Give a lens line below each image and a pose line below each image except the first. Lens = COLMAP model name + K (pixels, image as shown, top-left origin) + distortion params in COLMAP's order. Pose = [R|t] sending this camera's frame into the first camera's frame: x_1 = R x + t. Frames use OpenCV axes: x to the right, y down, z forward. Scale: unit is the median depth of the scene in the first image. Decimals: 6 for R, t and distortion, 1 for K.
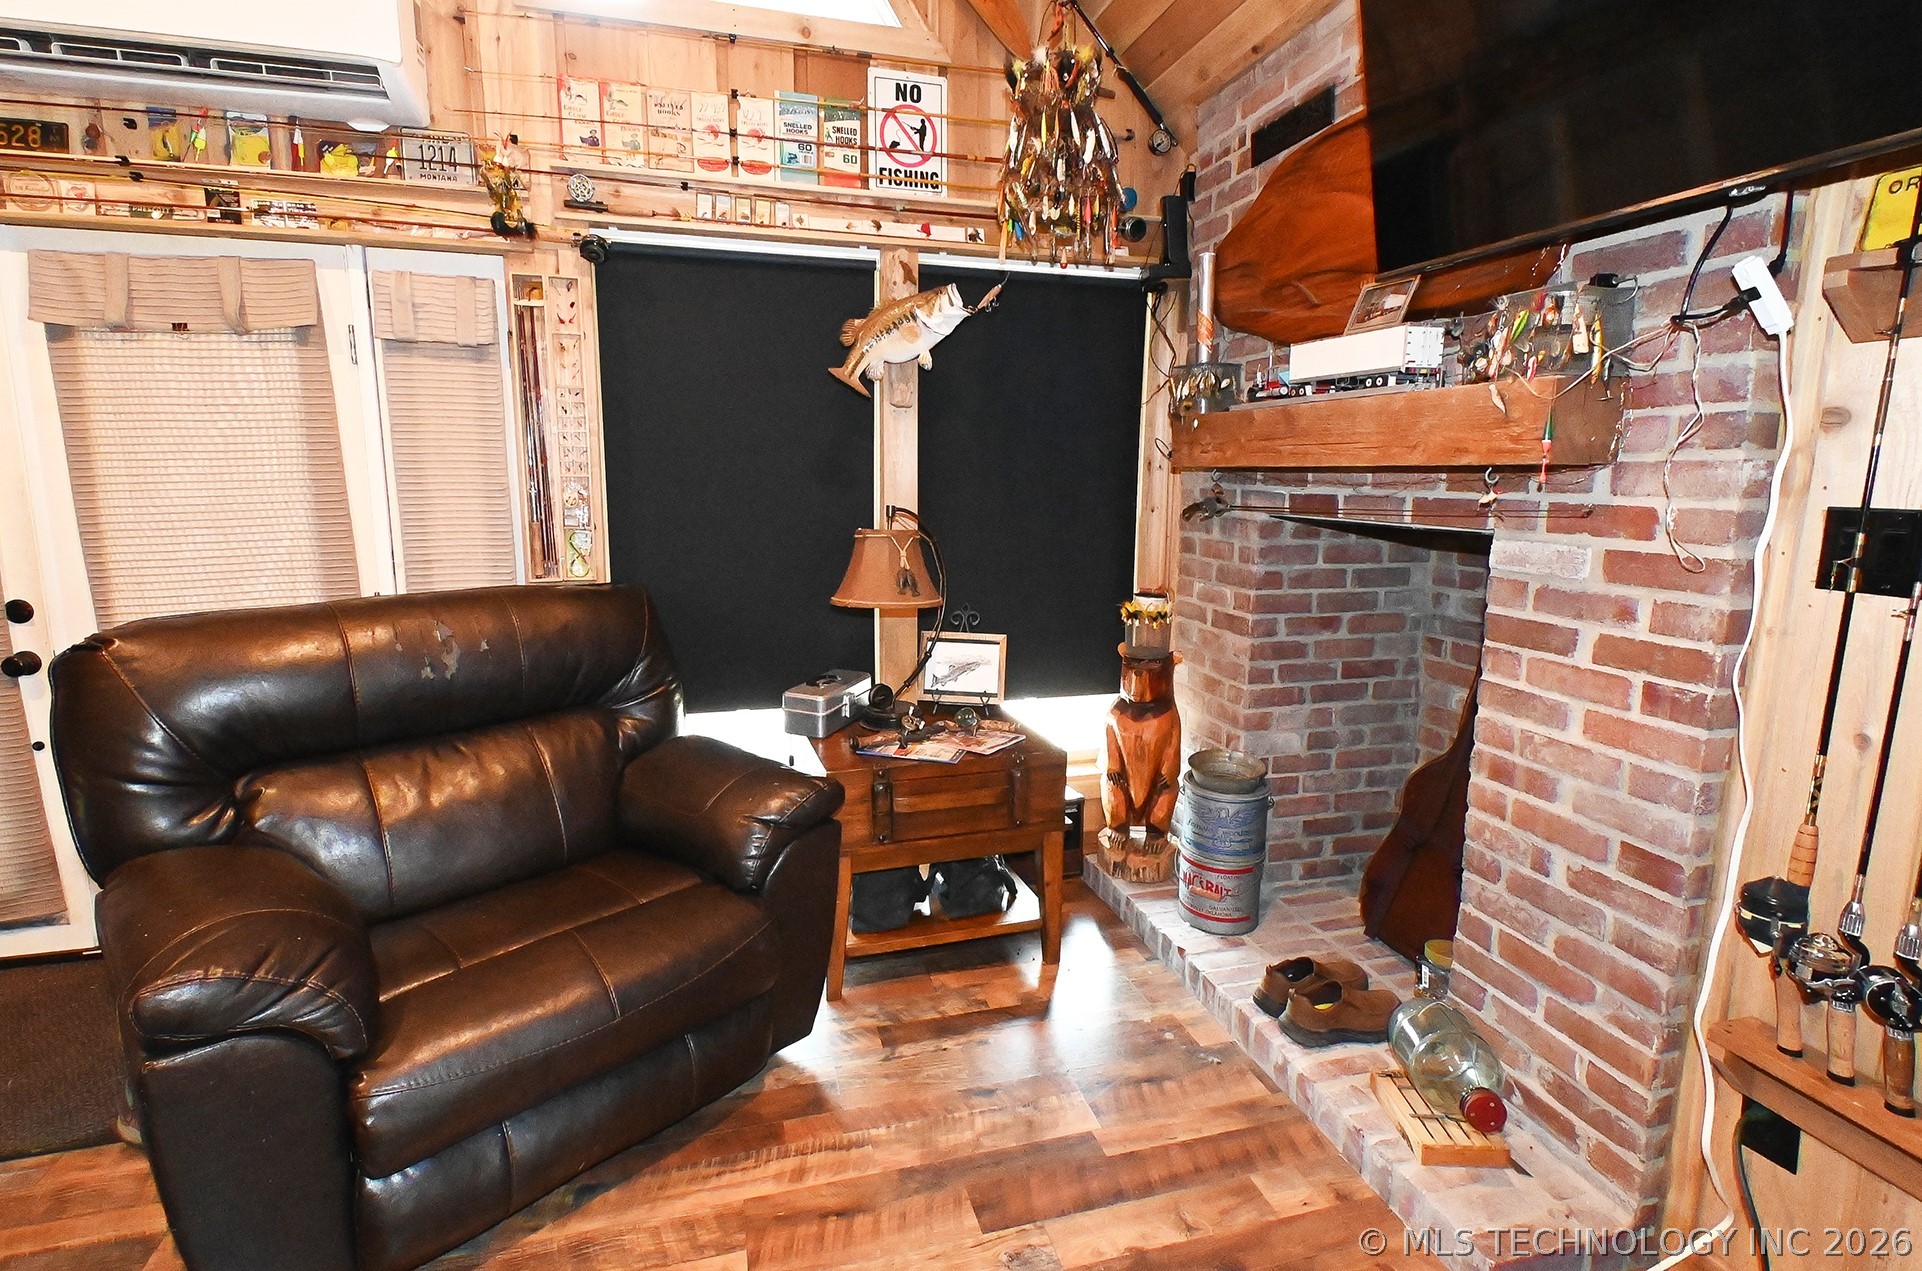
lens RADIAL K [[858.1, 0, 899.8], [0, 858.1, 605.1], [0, 0, 1]] dist [0.010643, -0.004198]
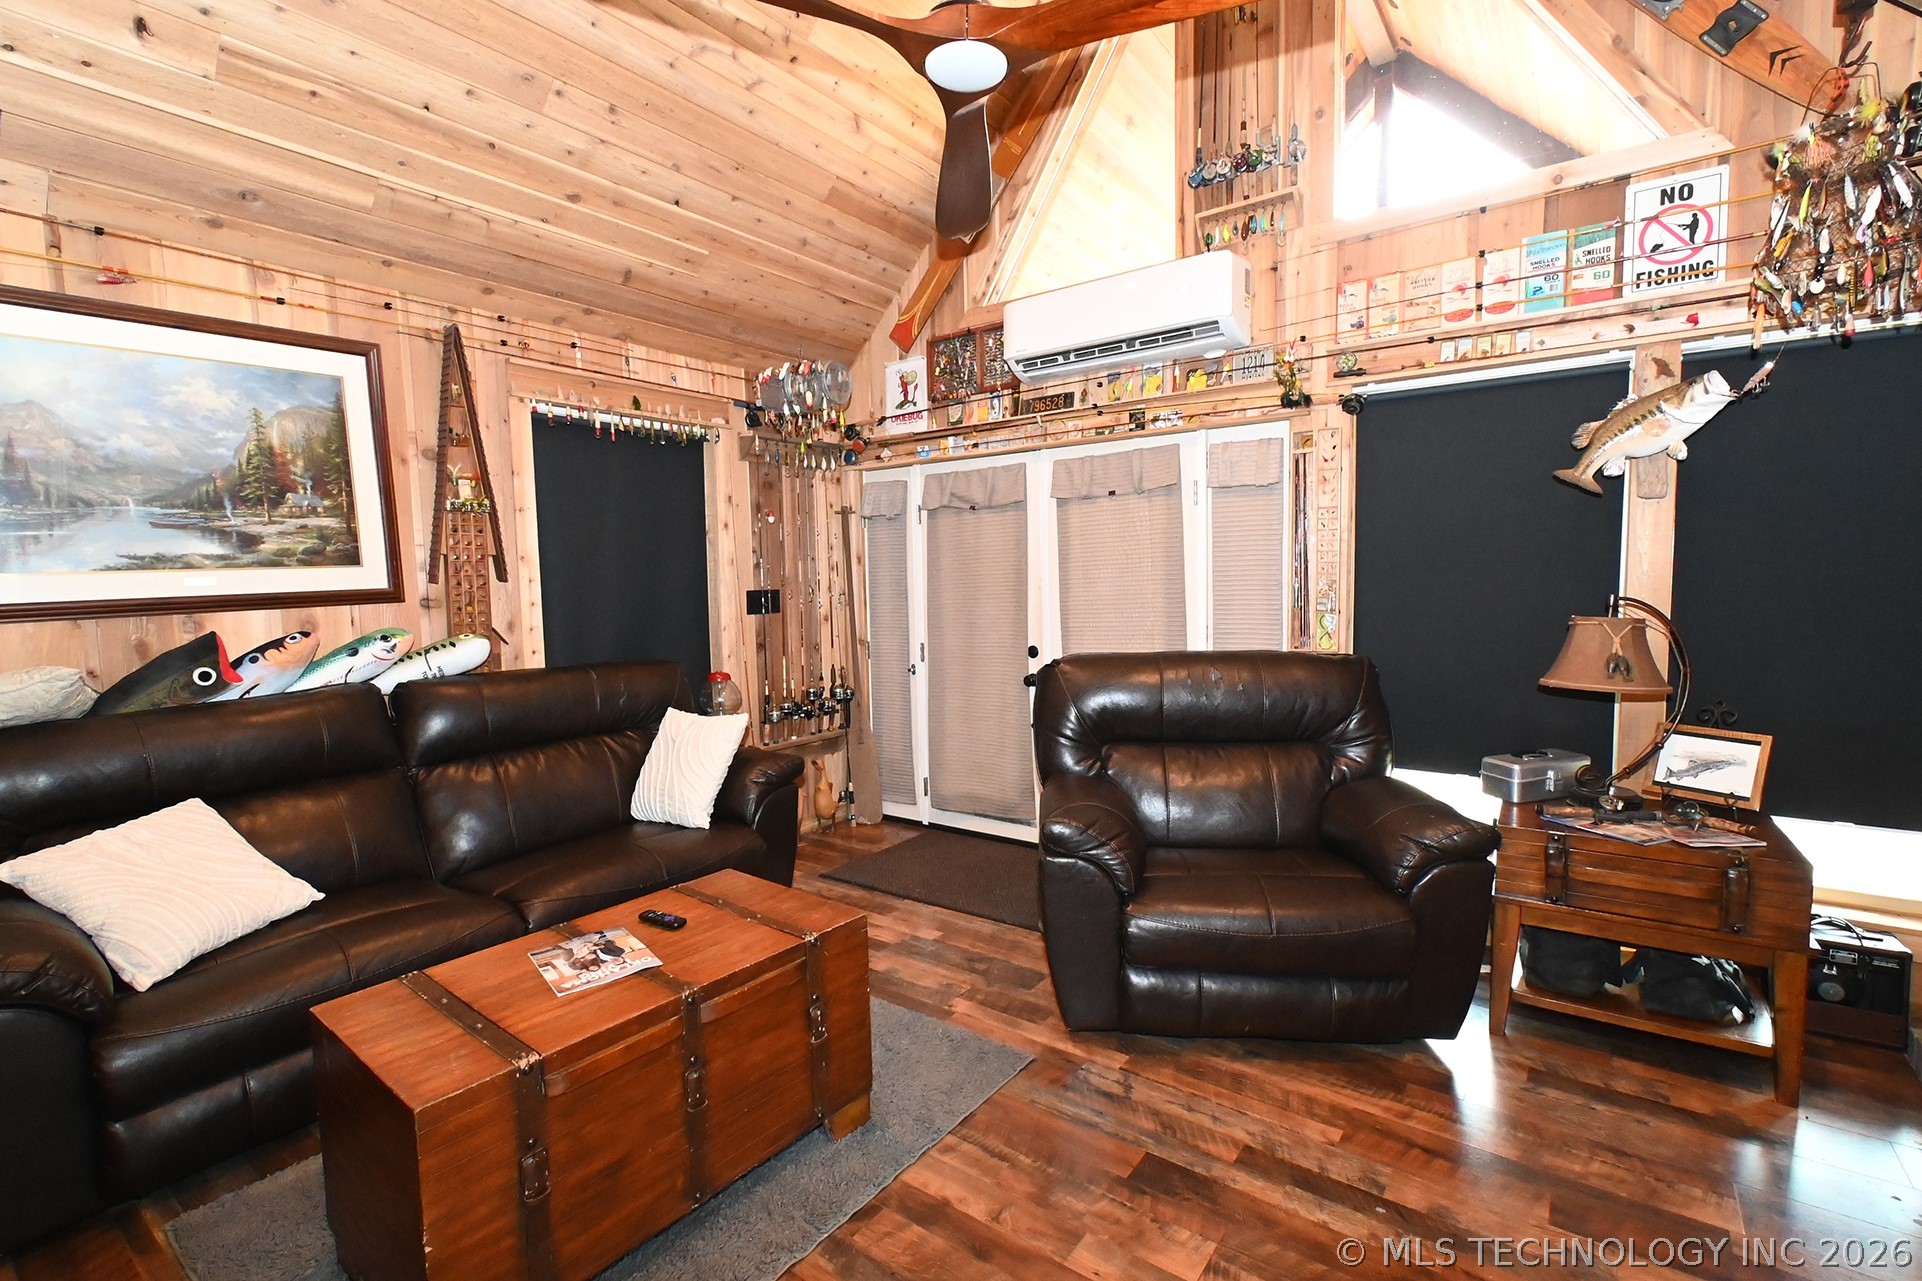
lens RADIAL K [[858.1, 0, 976.8], [0, 858.1, 640.1], [0, 0, 1]] dist [0.010643, -0.004198]
pose [[0.631326, 0.040127, -0.774478, 0.352232], [-0.094907, 0.995152, -0.025805, 0.043981], [0.769688, 0.089795, 0.632074, -0.280726]]
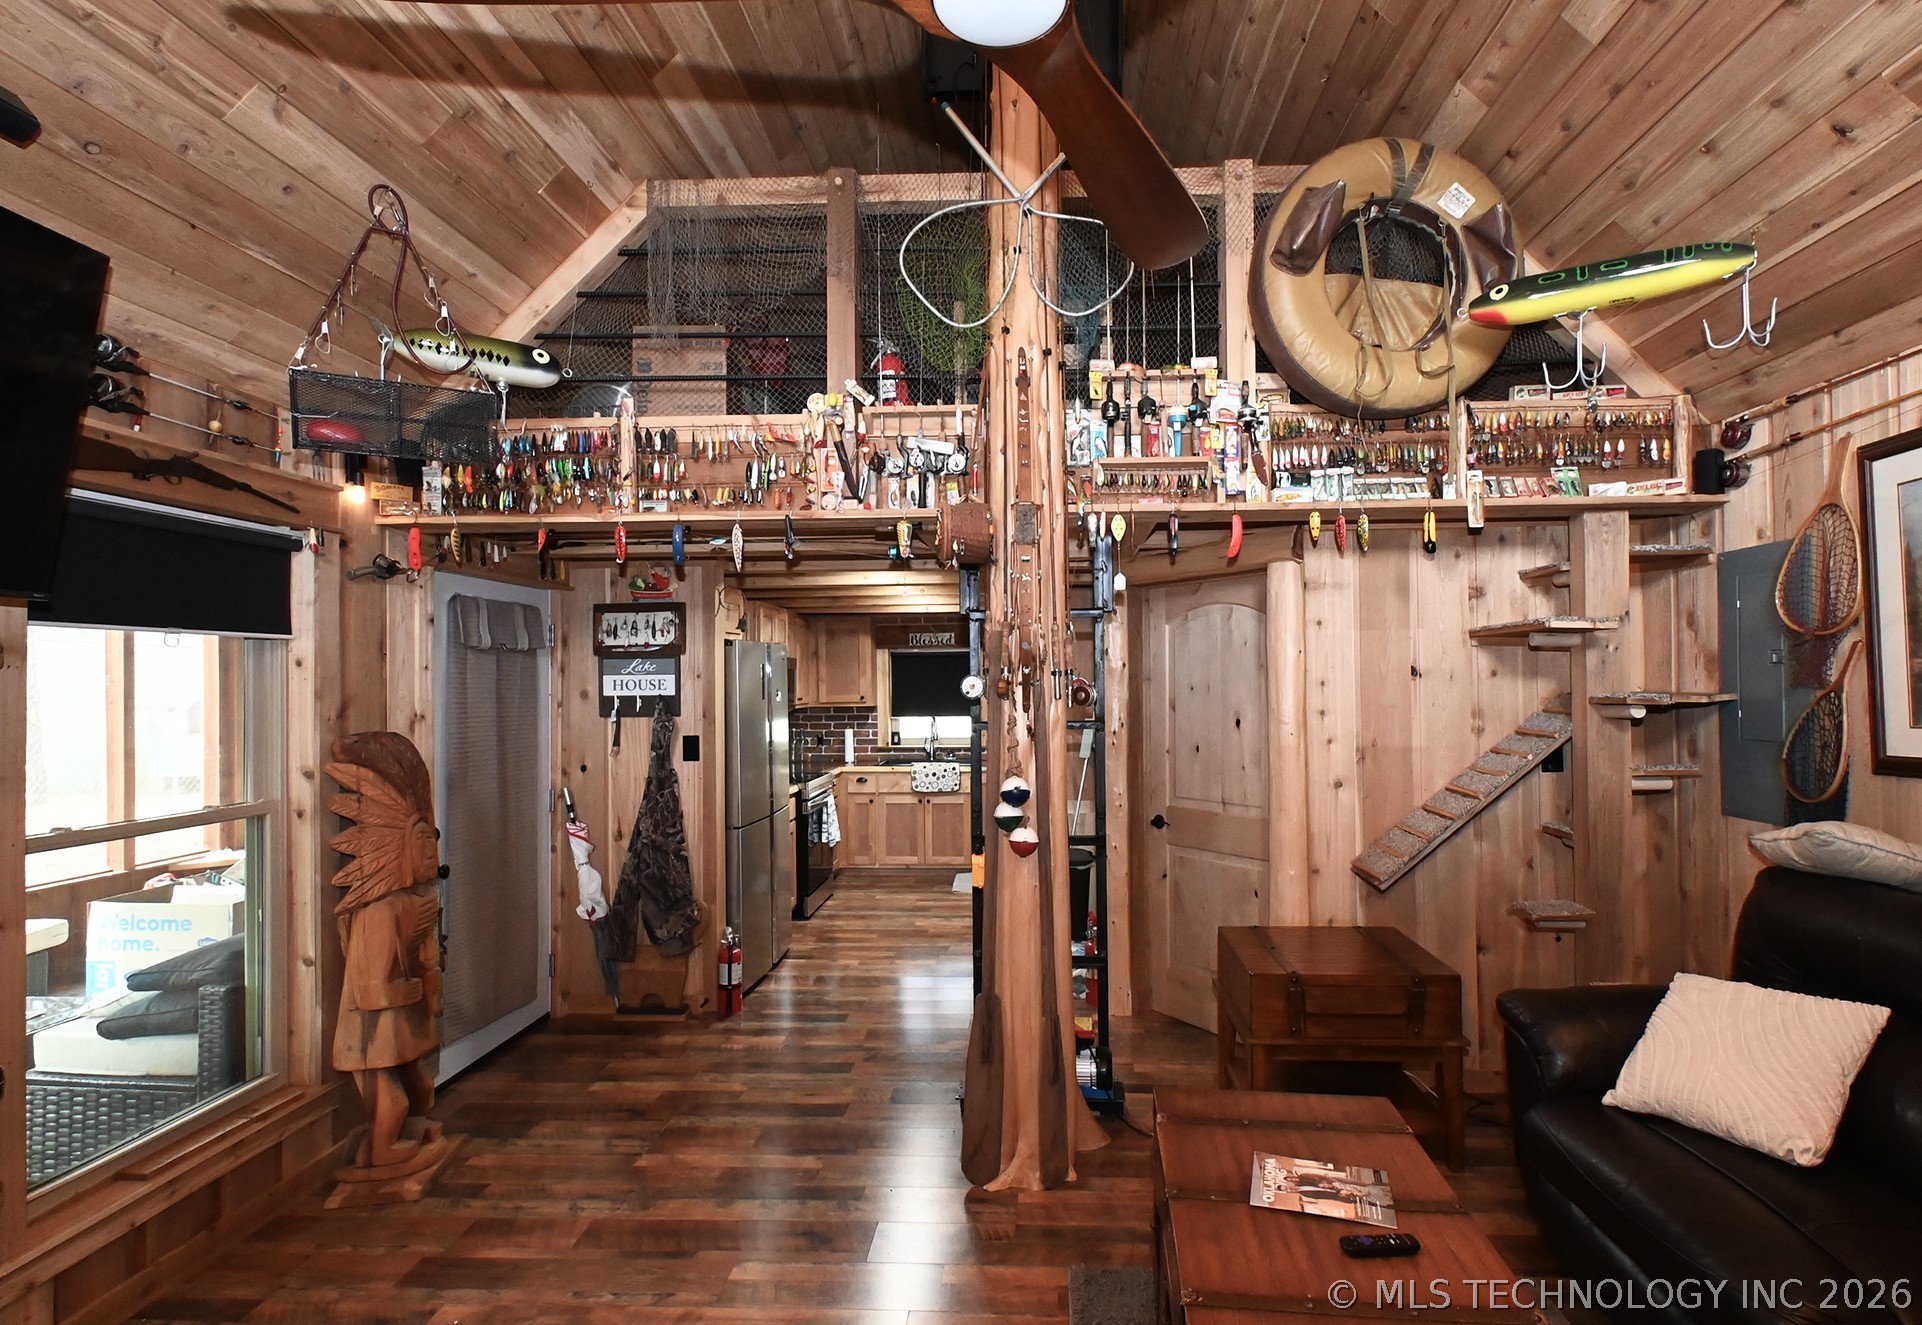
lens RADIAL K [[916.4, 0, 985.1], [0, 916.4, 673.3], [0, 0, 1]] dist [-0.005423, -0.001686]
pose [[-0.949531, 0.007532, 0.313583, -0.542731], [0.052071, 0.989626, 0.133902, -0.223386], [-0.309321, 0.143473, -0.940072, 0.838160]]
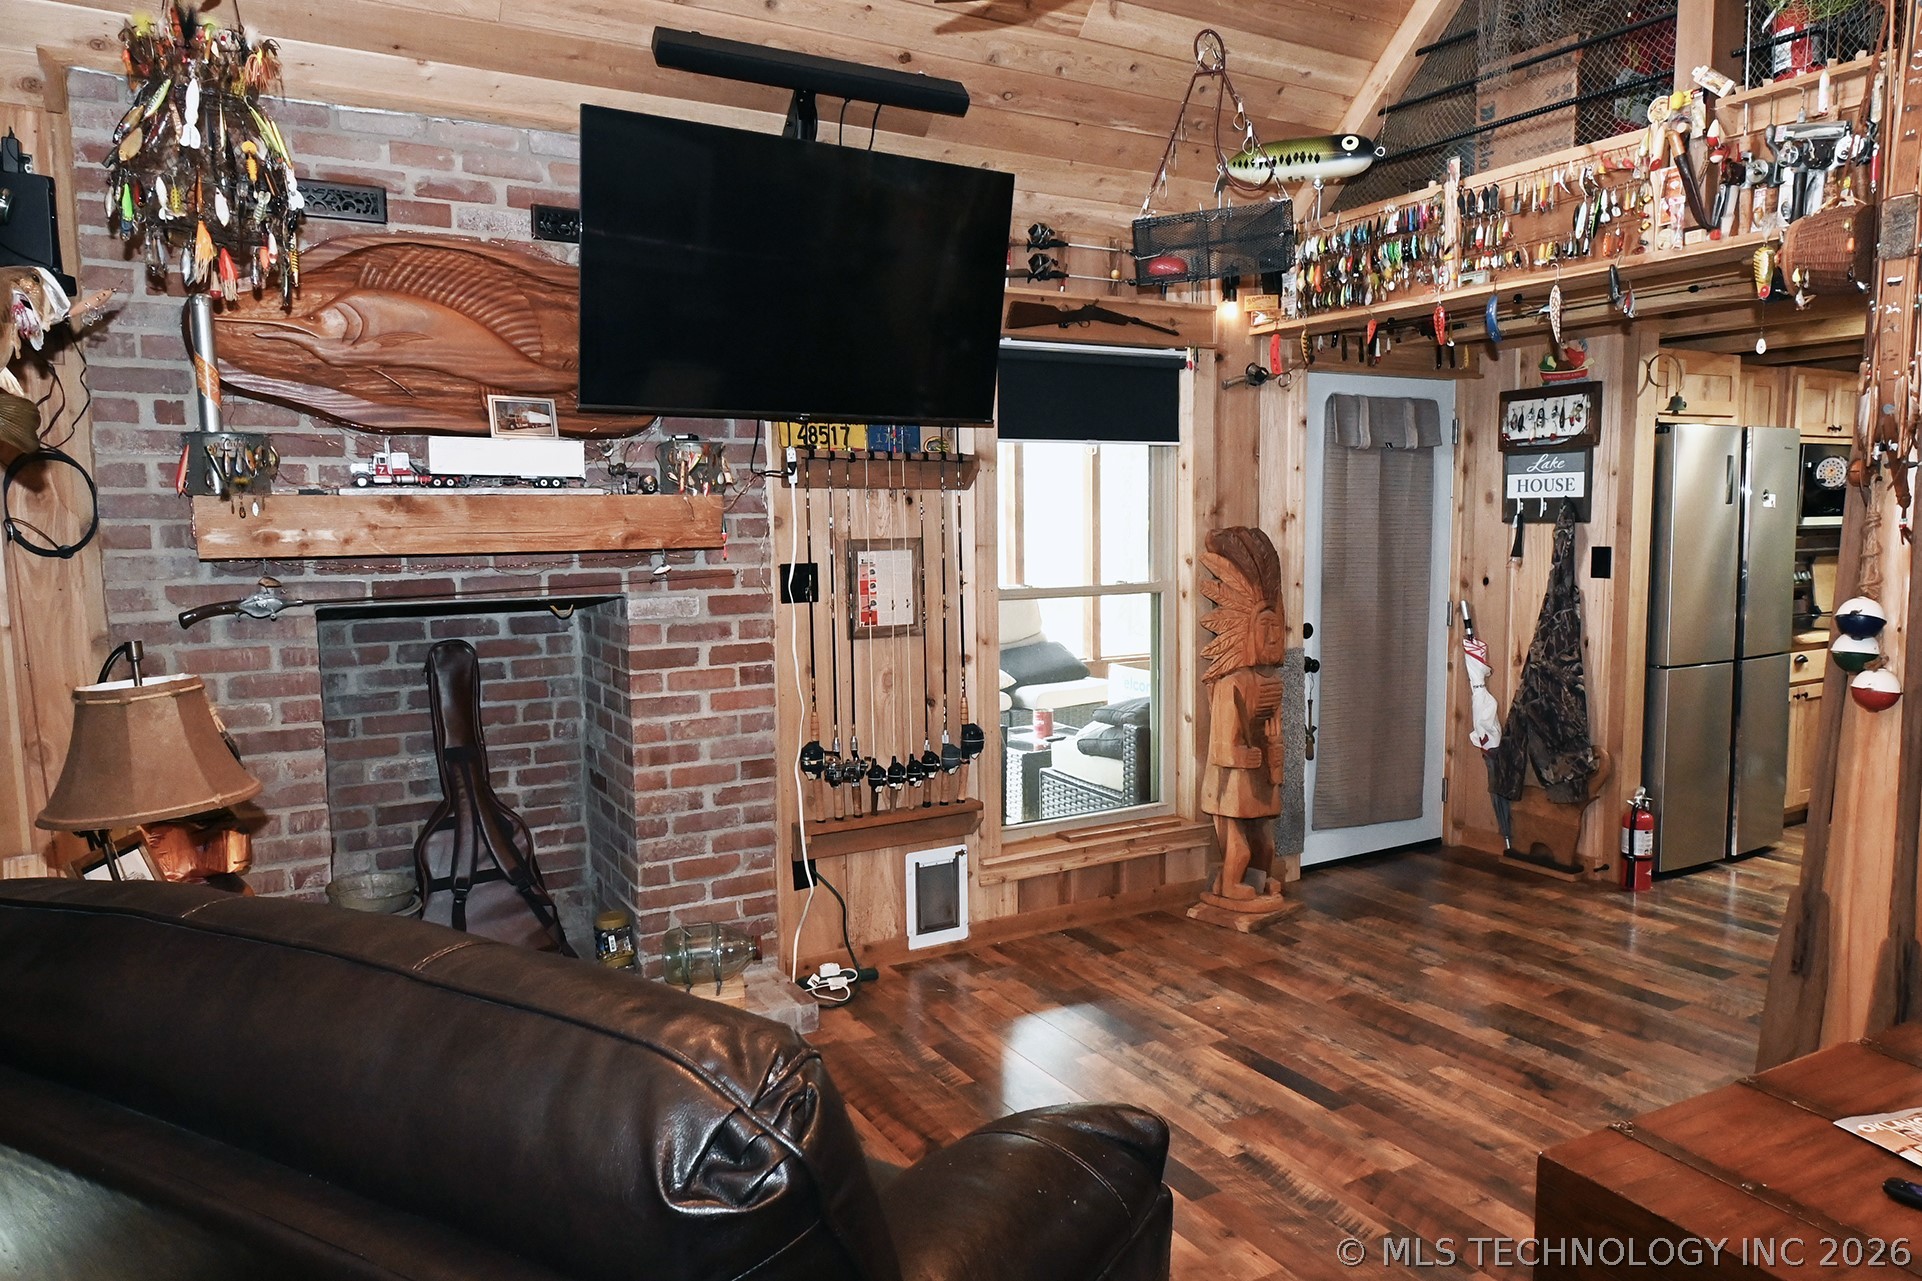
lens RADIAL K [[1209.0, 0, 979.7], [0, 1209.0, 657.8], [0, 0, 1]] dist [-0.026037, 0.006640]
pose [[-0.253070, -0.115184, 0.960567, -1.135406], [0.156205, 0.974995, 0.158068, -0.170260], [-0.954754, 0.190048, -0.228749, 0.757728]]
